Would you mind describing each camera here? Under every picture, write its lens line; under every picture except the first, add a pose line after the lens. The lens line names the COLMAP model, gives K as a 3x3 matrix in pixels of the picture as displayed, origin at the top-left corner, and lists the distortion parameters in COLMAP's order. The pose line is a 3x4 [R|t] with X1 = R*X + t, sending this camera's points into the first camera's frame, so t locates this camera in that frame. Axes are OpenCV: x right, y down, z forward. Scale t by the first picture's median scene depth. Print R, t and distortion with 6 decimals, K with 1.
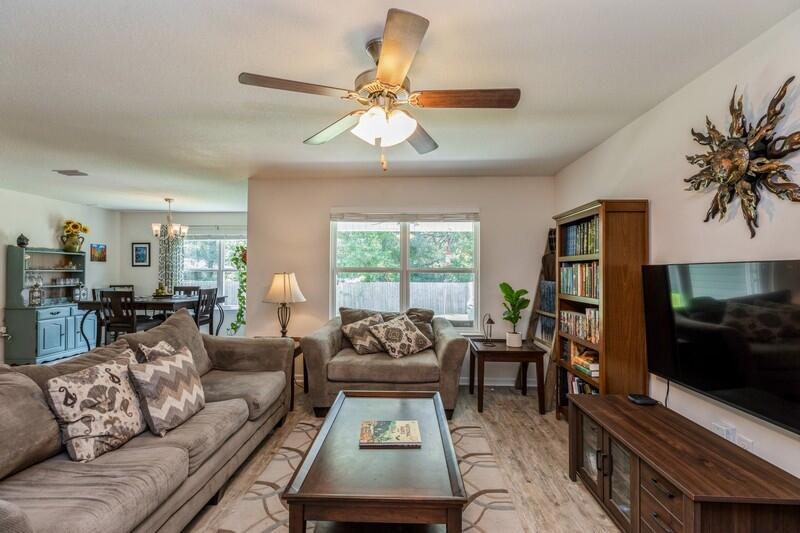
lens RADIAL K [[359.5, 0, 399.8], [0, 359.5, 266.9], [0, 0, 1]] dist [0.009972, -0.003812]
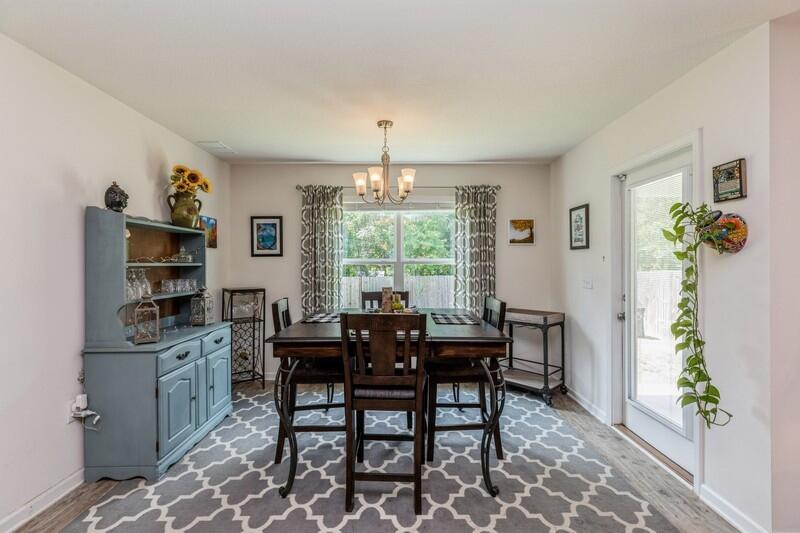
lens RADIAL K [[359.5, 0, 395.7], [0, 359.5, 262.3], [0, 0, 1]] dist [0.009972, -0.003812]
pose [[0.999276, -0.003603, 0.037864, -0.711418], [0.003190, 0.999935, 0.010950, 0.004051], [-0.037901, -0.010821, 0.999223, 0.537889]]
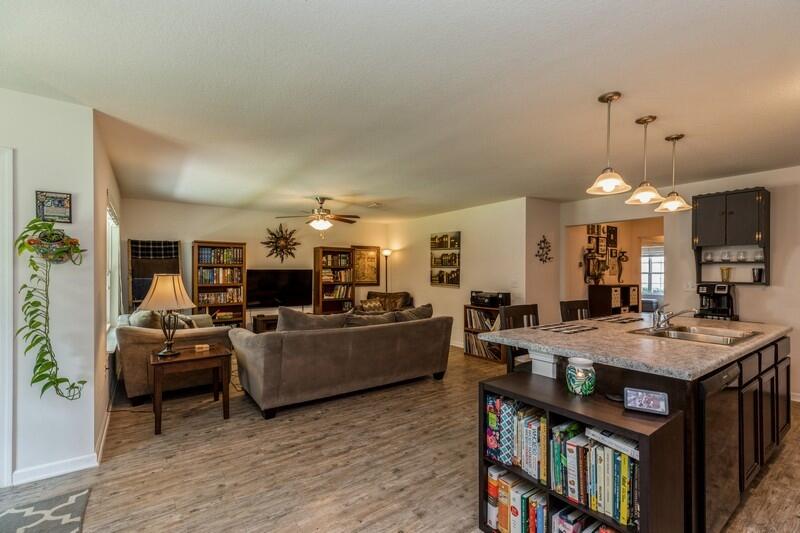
lens RADIAL K [[359.5, 0, 401.4], [0, 359.5, 266.1], [0, 0, 1]] dist [0.009972, -0.003812]
pose [[-0.624442, 0.007456, 0.781035, -1.003039], [-0.015236, 0.999648, -0.021724, 0.005882], [-0.780922, -0.025466, -0.624109, 0.836697]]
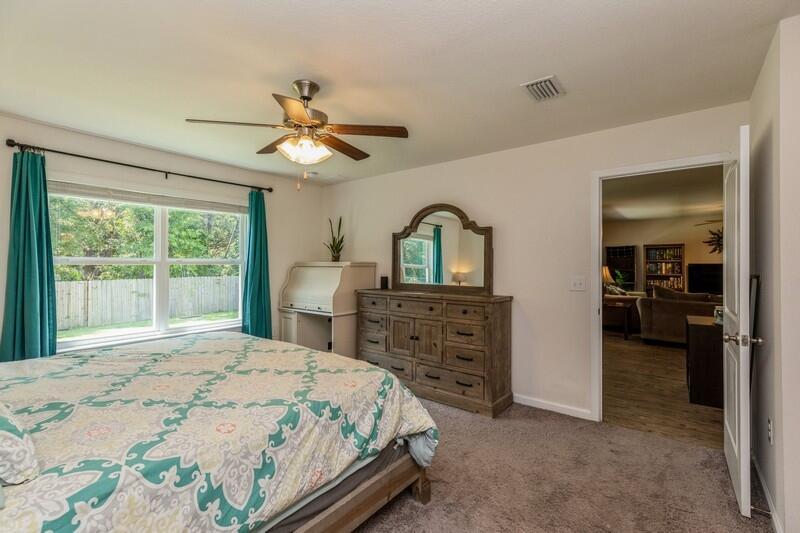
lens RADIAL K [[359.5, 0, 400.1], [0, 359.5, 258.6], [0, 0, 1]] dist [0.009972, -0.003812]
pose [[0.577427, 0.013624, 0.816329, -1.778225], [-0.012529, 0.999891, -0.007825, 0.004478], [-0.816346, -0.005709, 0.577534, 0.593566]]
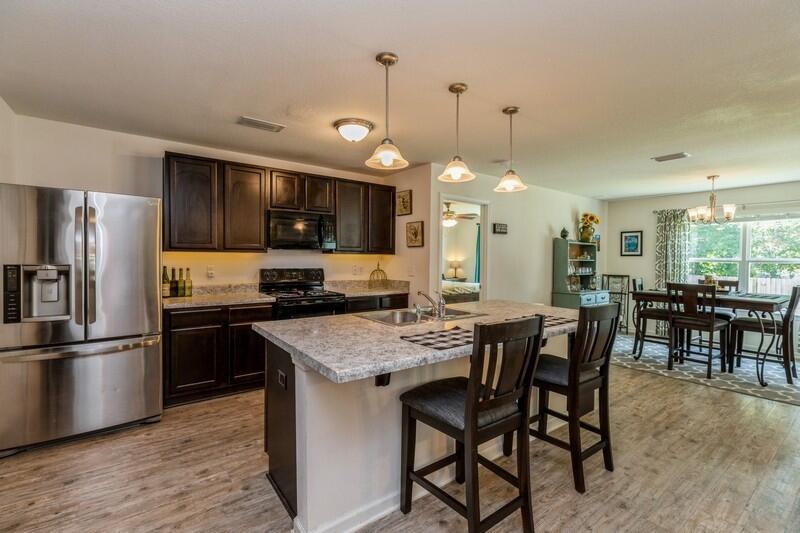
lens RADIAL K [[359.5, 0, 400.3], [0, 359.5, 263.0], [0, 0, 1]] dist [0.009972, -0.003812]
pose [[0.637924, 0.016572, -0.769921, -0.497536], [-0.000066, 0.999770, 0.021465, -0.004021], [0.770099, -0.013642, 0.637778, -0.119030]]
